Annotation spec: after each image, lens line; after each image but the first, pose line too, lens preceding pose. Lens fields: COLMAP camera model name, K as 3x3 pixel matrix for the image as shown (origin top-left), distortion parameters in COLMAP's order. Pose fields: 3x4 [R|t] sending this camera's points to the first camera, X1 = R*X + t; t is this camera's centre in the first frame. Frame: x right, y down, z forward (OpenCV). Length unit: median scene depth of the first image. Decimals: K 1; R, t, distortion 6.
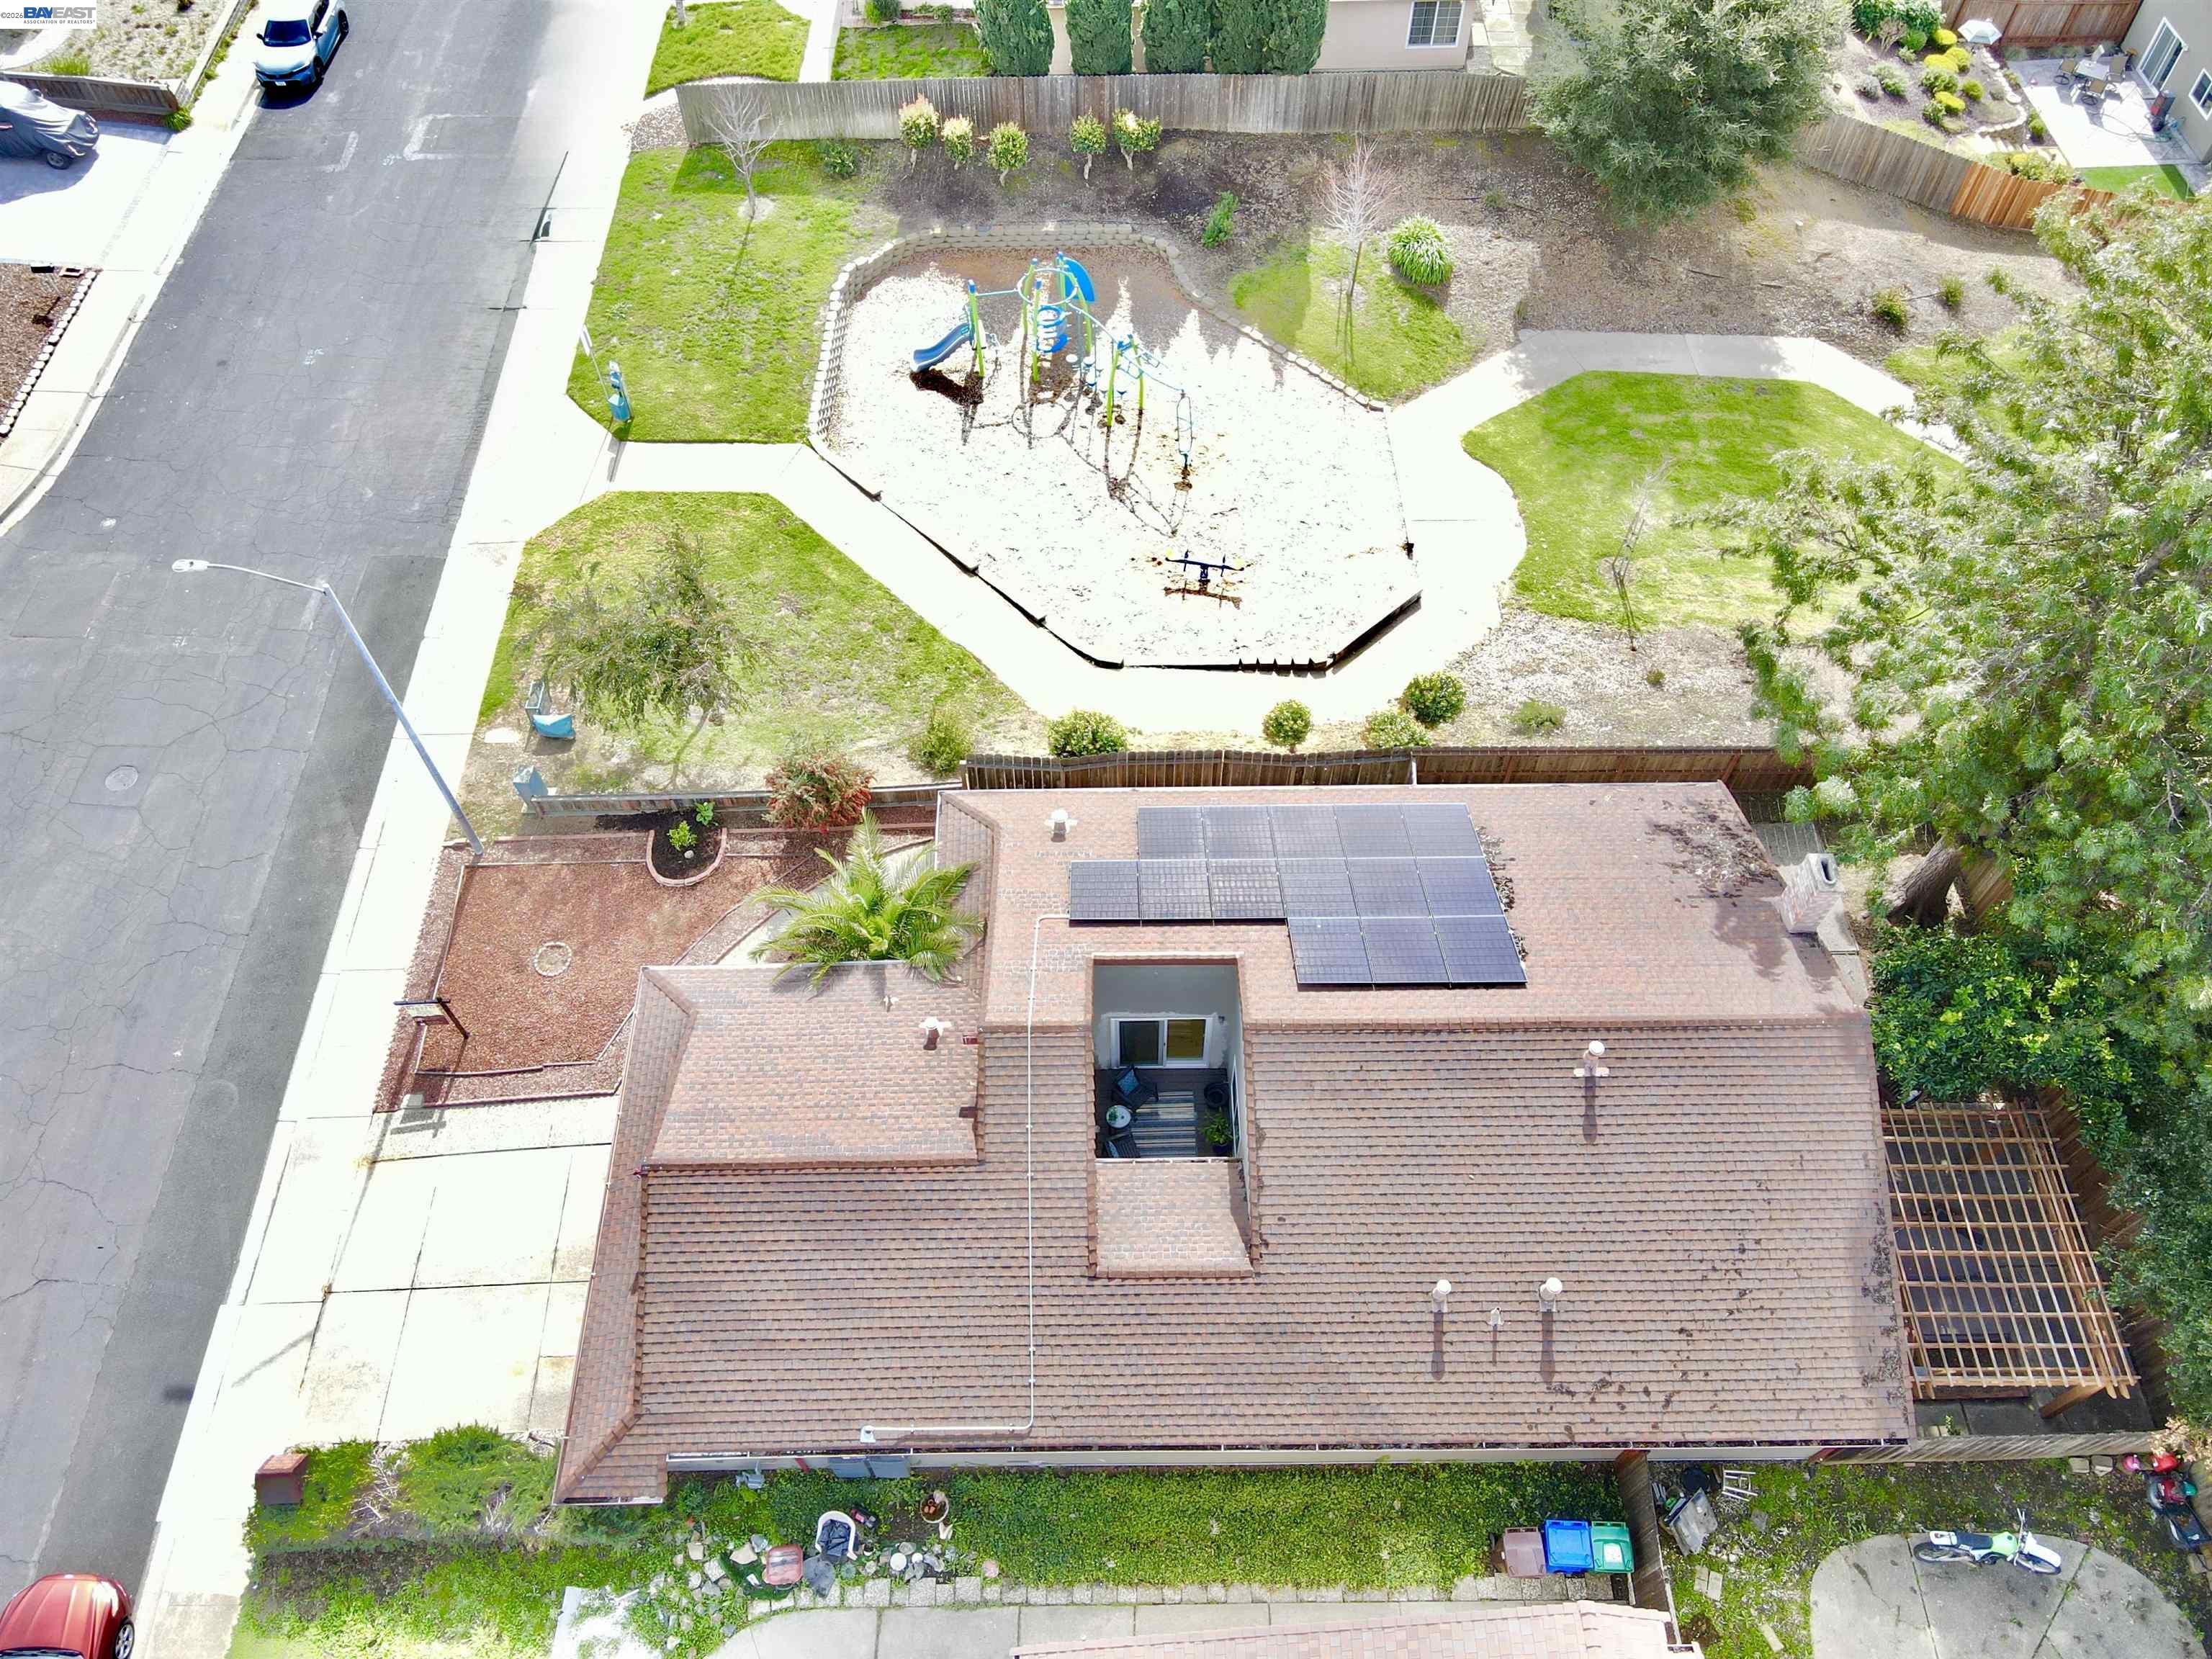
lens RADIAL K [[1599.5, 0, 1092.3], [0, 1599.5, 820.8], [0, 0, 1]] dist [0.013604, -0.002209]
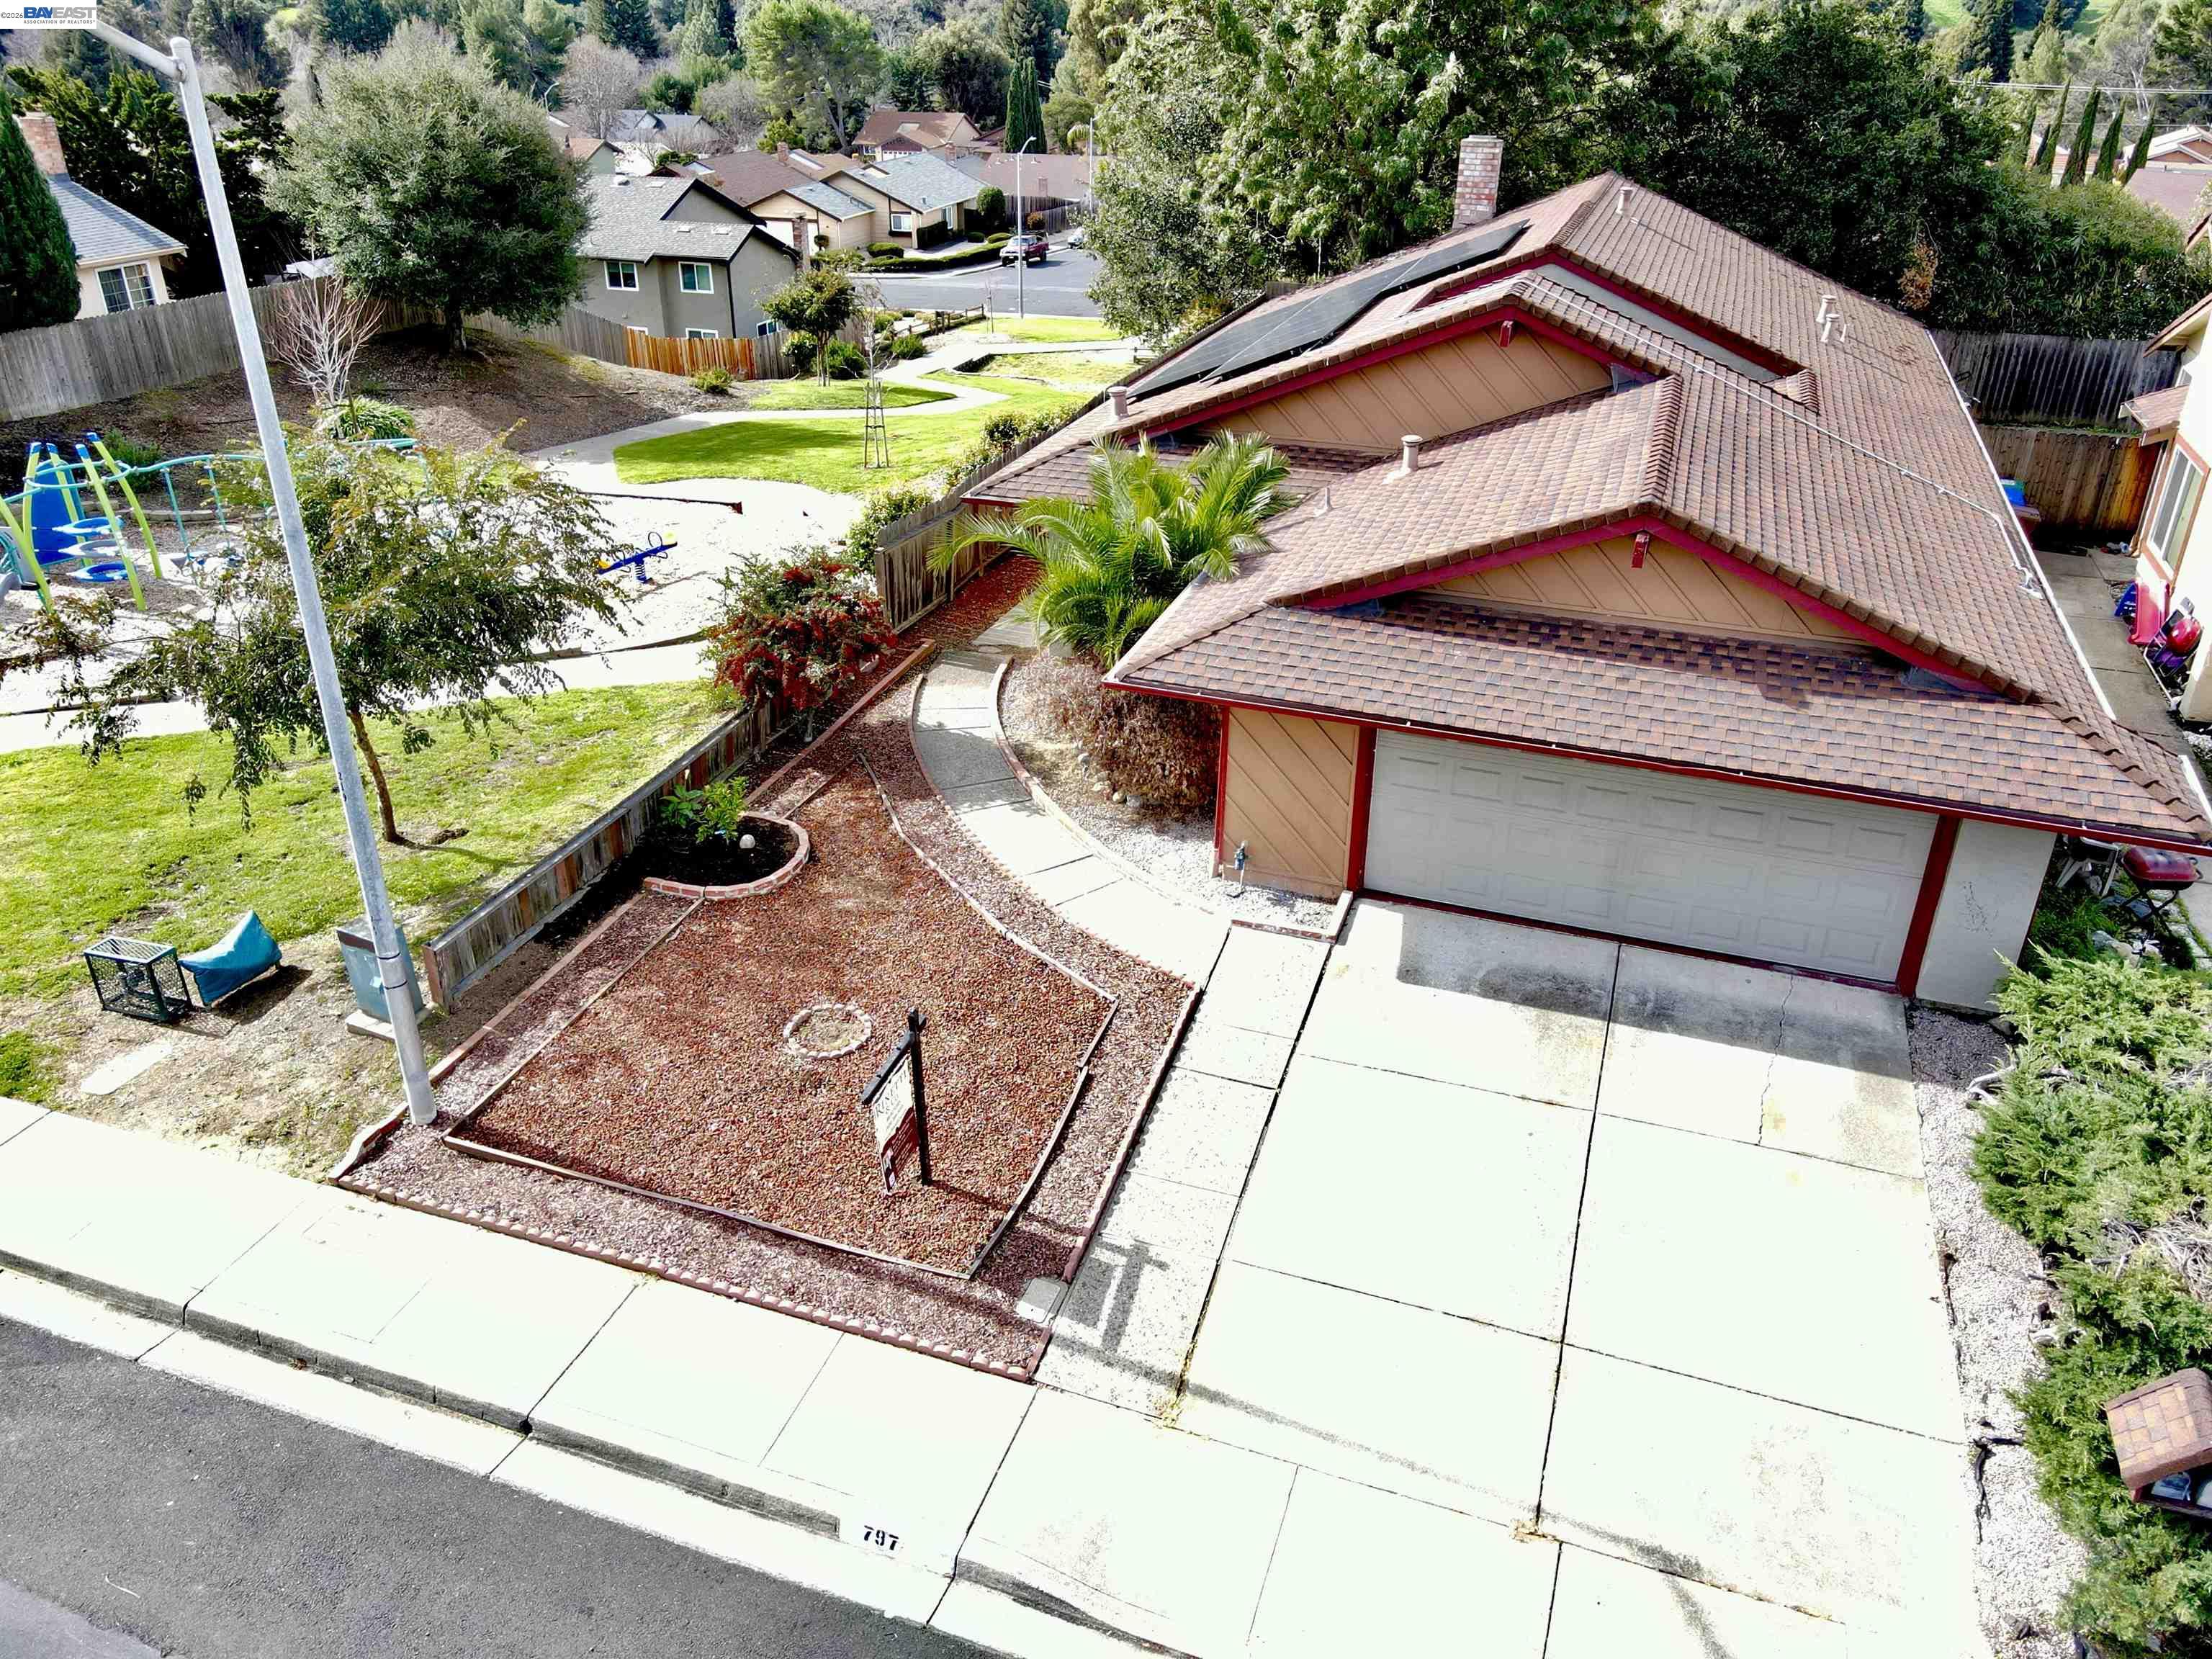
lens RADIAL K [[1617.9, 0, 1099.4], [0, 1617.9, 829.2], [0, 0, 1]] dist [-0.007719, 0.032467]
pose [[0.348823, -0.420739, 0.837437, -0.516562], [0.771521, 0.636201, -0.001732, 0.084993], [-0.532050, 0.646705, 0.546531, 0.525700]]
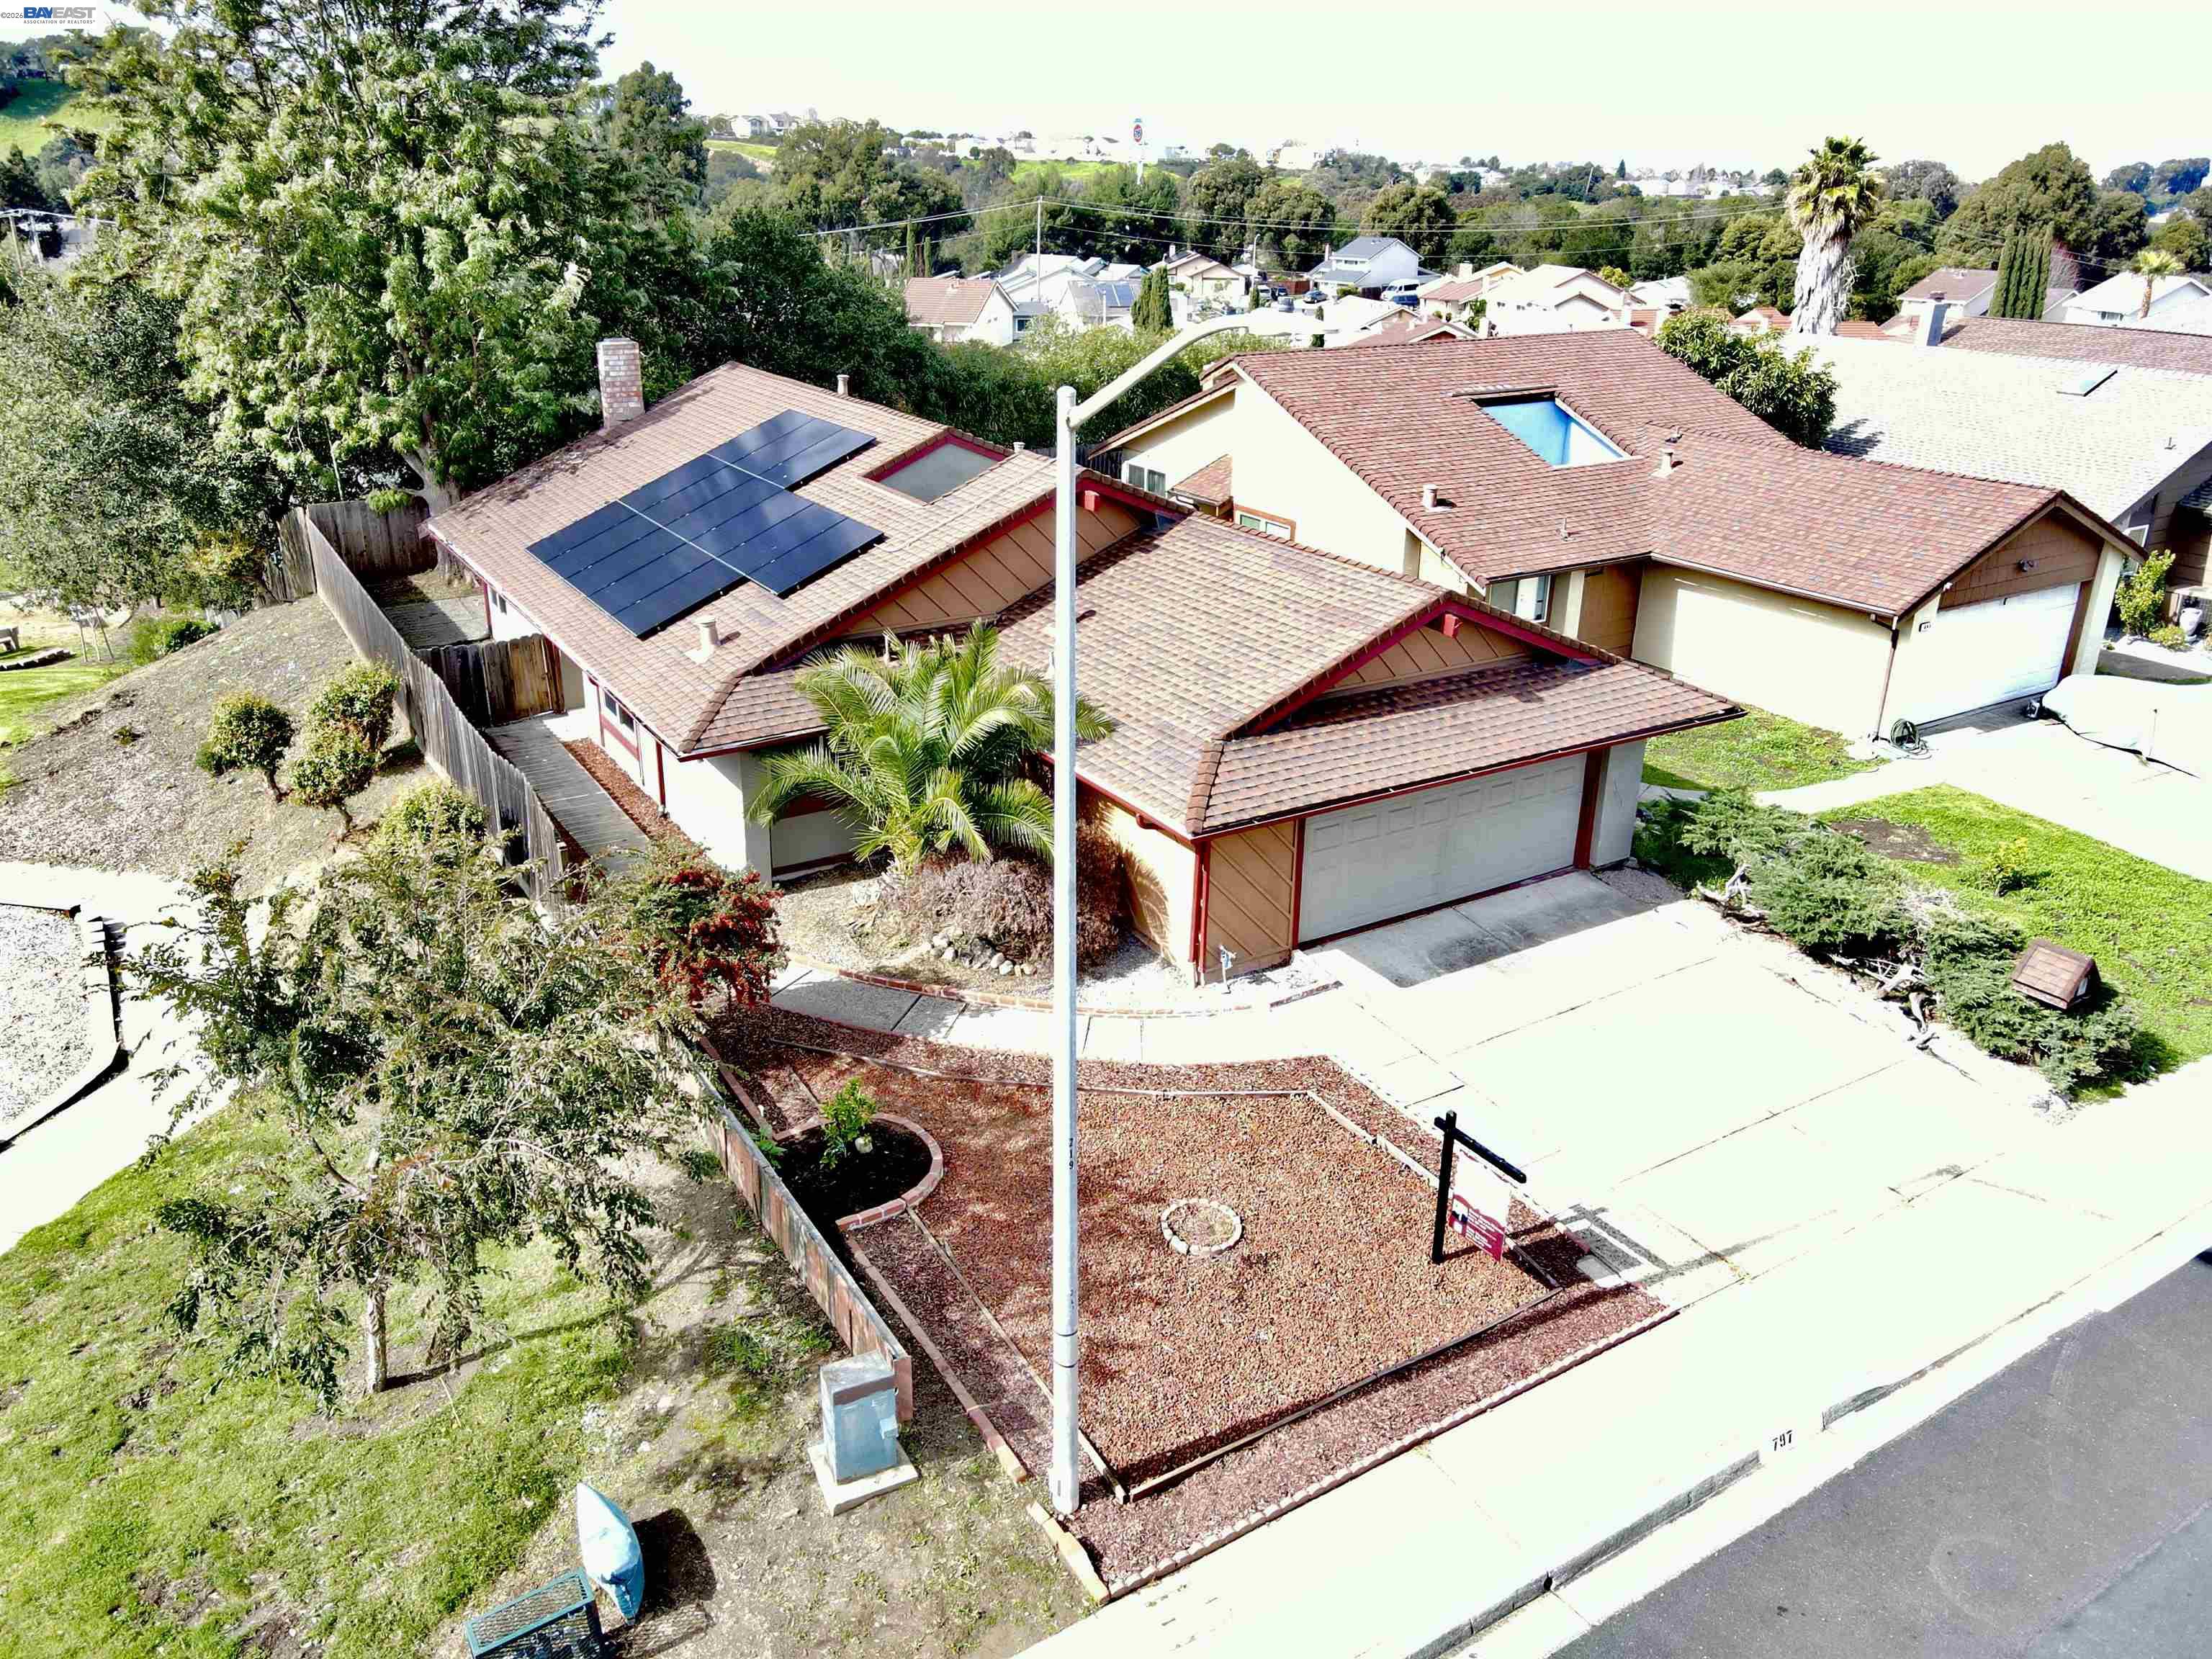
lens RADIAL K [[1617.9, 0, 1099.4], [0, 1617.9, 829.2], [0, 0, 1]] dist [-0.007719, 0.032467]
pose [[-0.523361, -0.318260, 0.790446, -0.509607], [0.703669, 0.361737, 0.611553, -0.203594], [-0.480566, 0.876275, 0.034631, 0.696556]]
